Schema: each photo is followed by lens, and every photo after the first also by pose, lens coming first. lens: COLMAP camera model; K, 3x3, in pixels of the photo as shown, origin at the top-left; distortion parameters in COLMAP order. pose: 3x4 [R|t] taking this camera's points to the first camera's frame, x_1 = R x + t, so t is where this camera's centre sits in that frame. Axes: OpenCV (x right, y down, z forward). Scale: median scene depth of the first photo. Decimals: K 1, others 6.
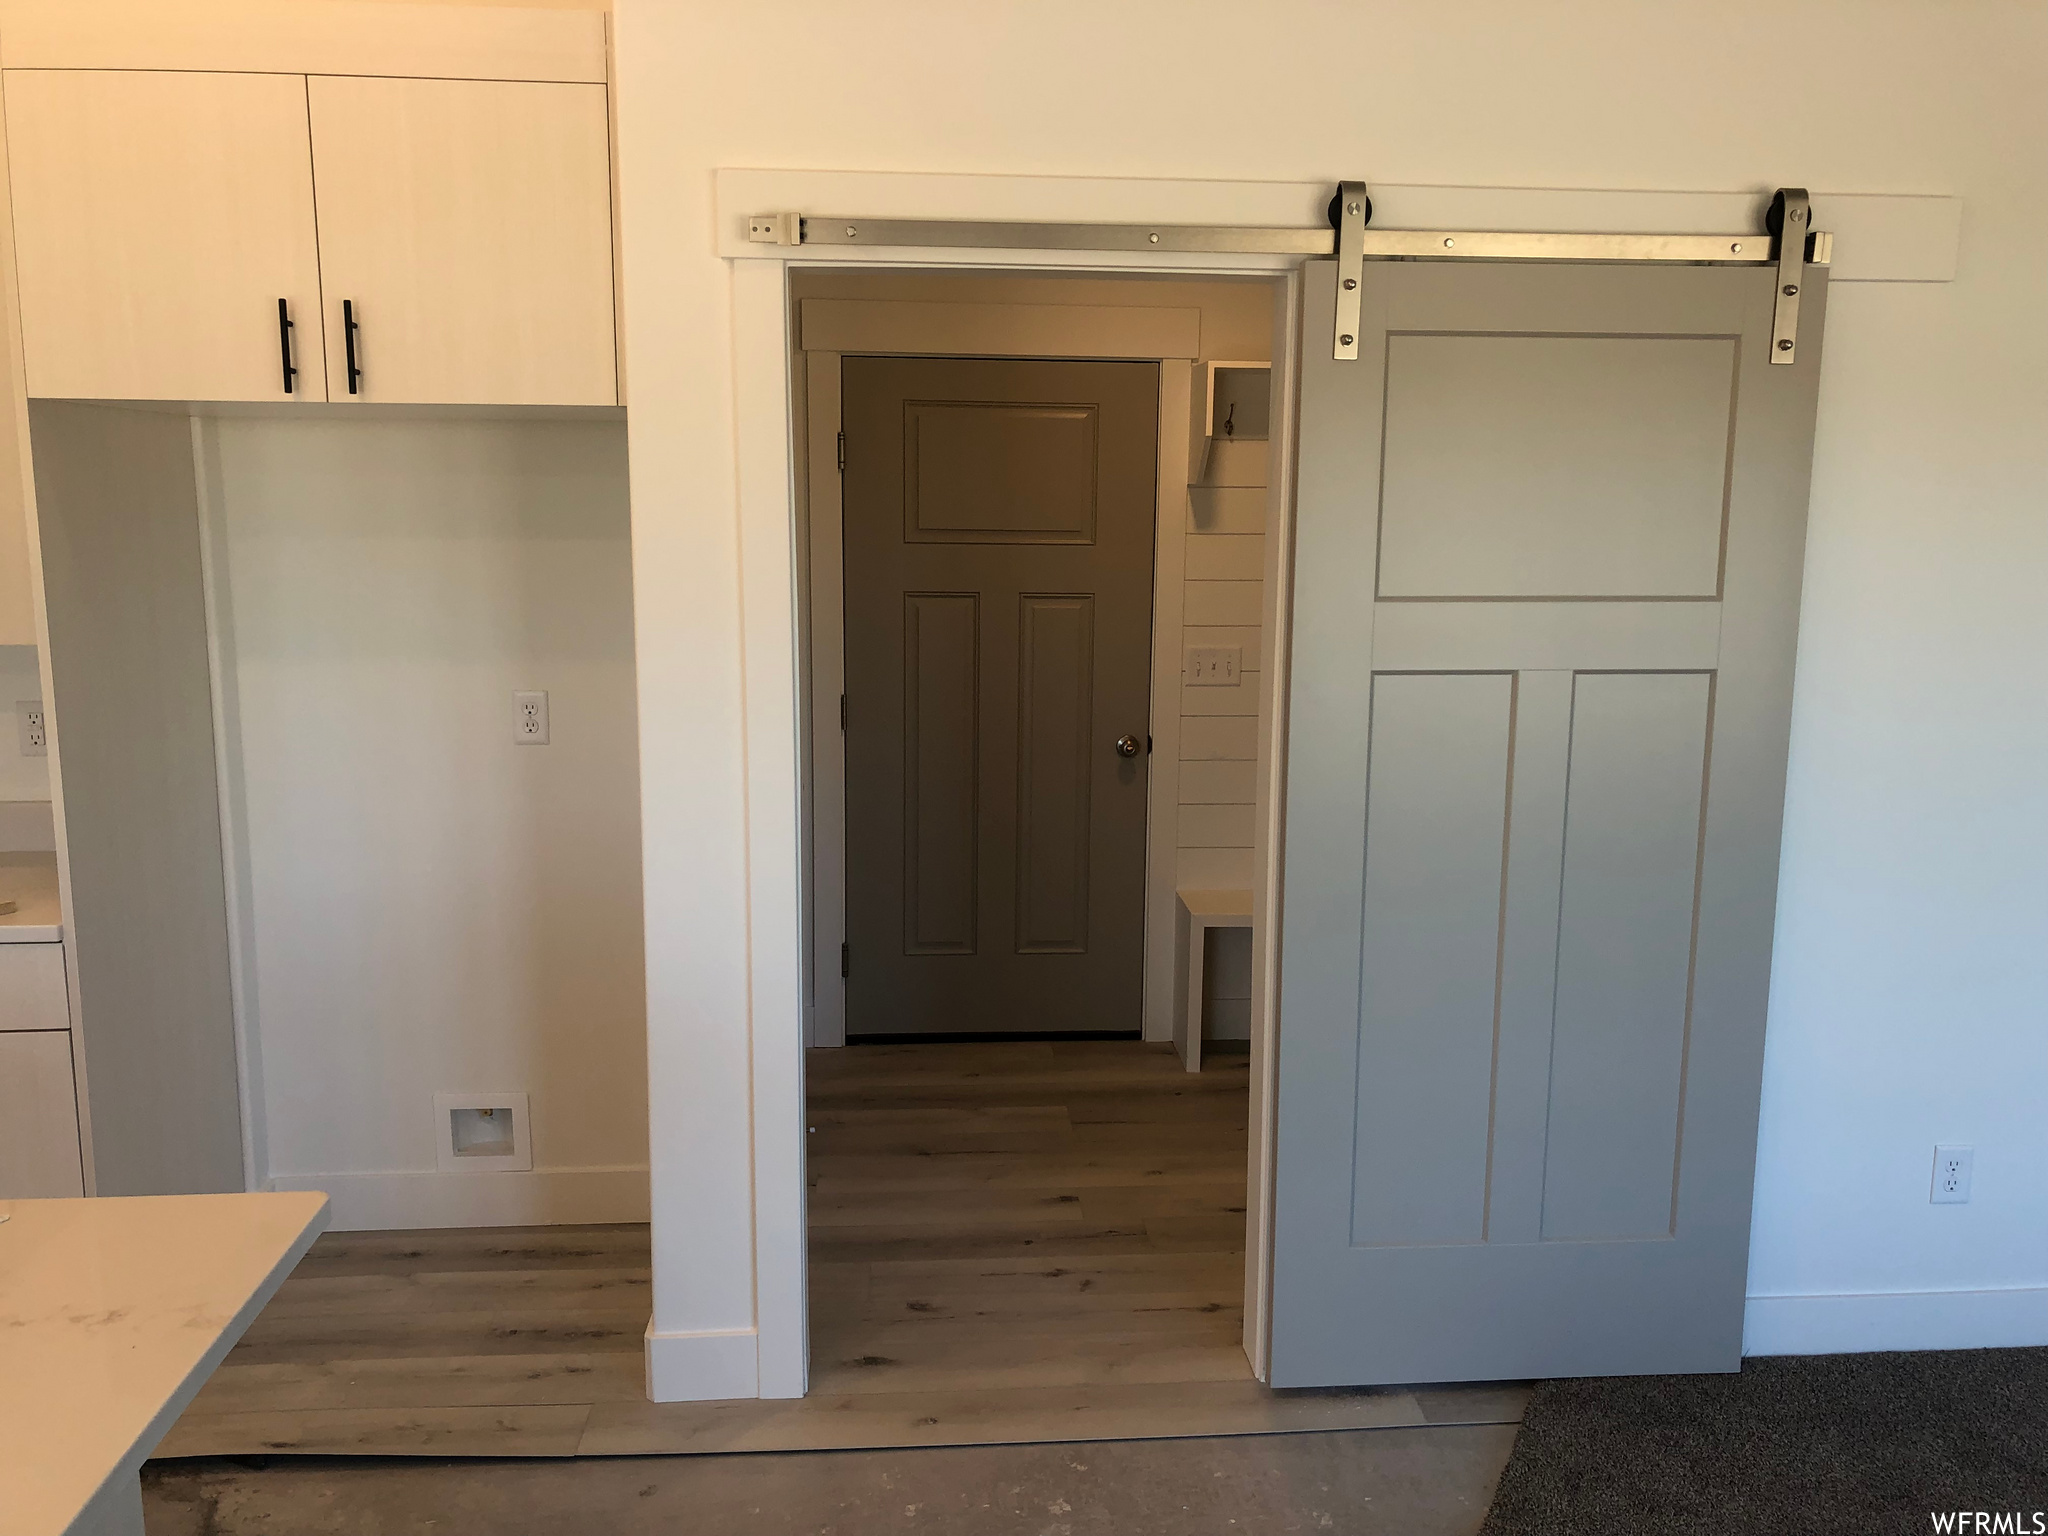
lens RADIAL K [[1658.9, 0, 1022.1], [0, 1658.9, 763.6], [0, 0, 1]] dist [0.030605, -0.022912]
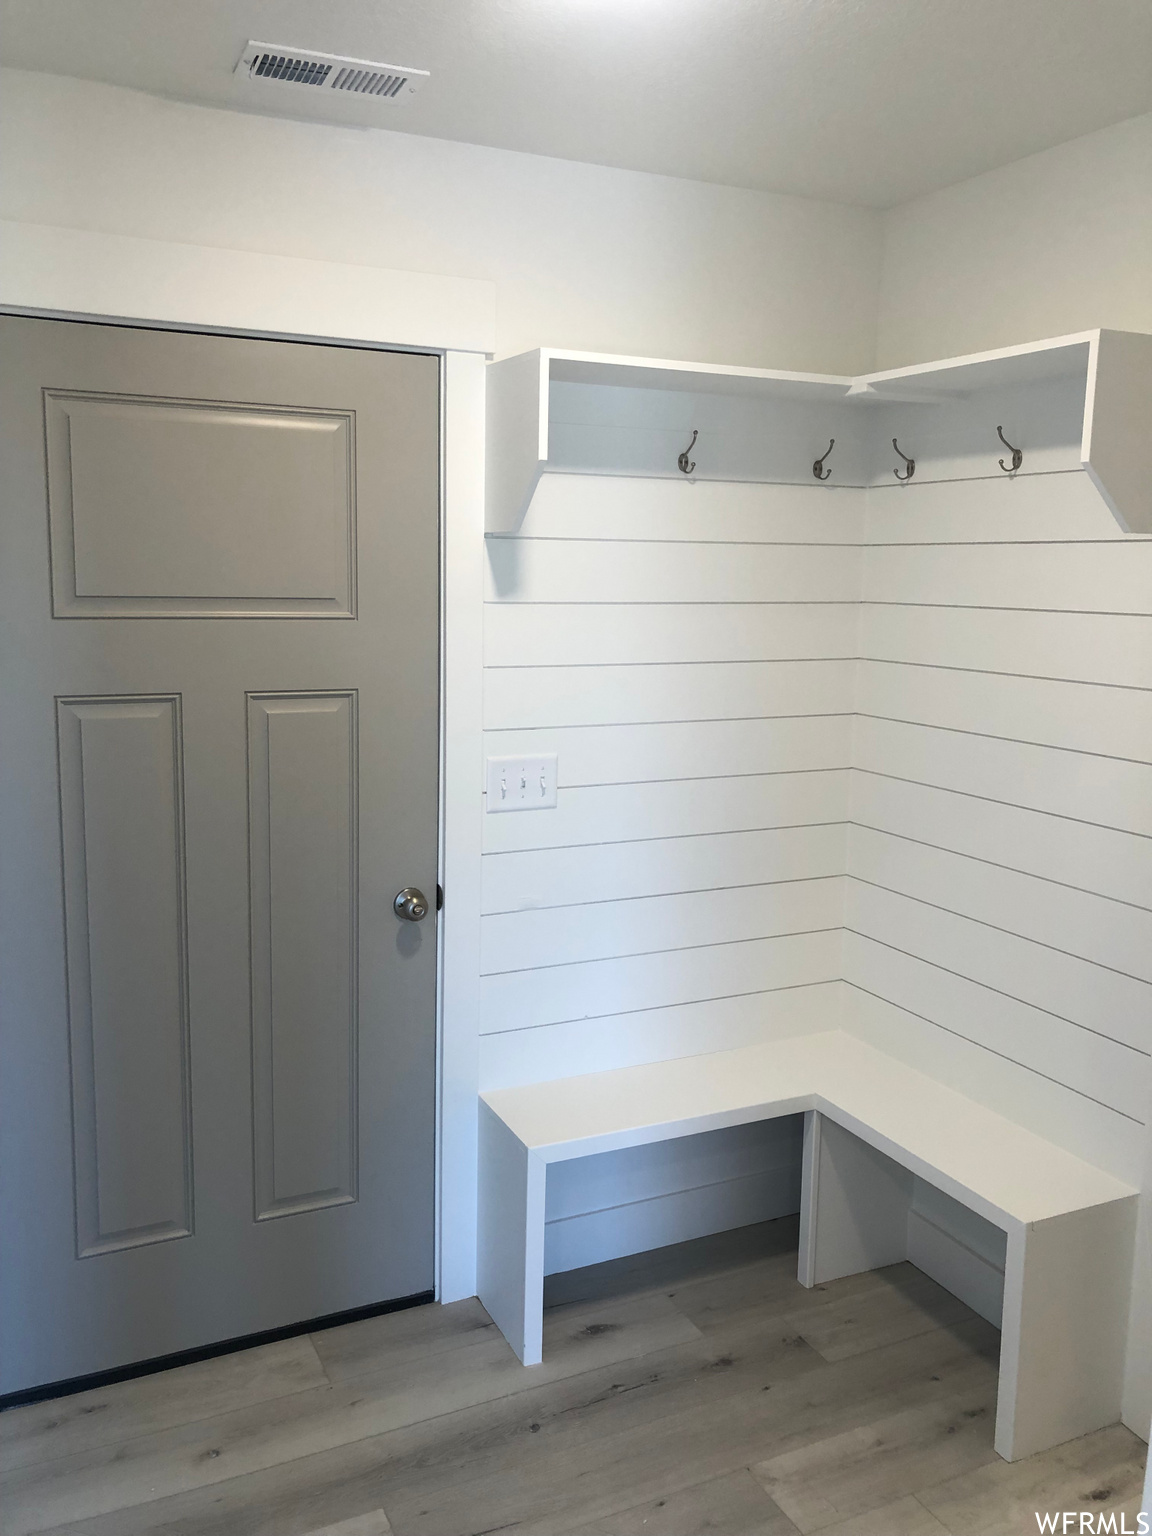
lens RADIAL K [[1244.1, 0, 572.0], [0, 1244.1, 740.4], [0, 0, 1]] dist [0.030605, -0.022912]
pose [[0.931318, -0.046190, 0.361266, -0.060230], [0.049401, 0.998779, 0.000347, -0.076875], [-0.360841, 0.017524, 0.932463, 0.486318]]
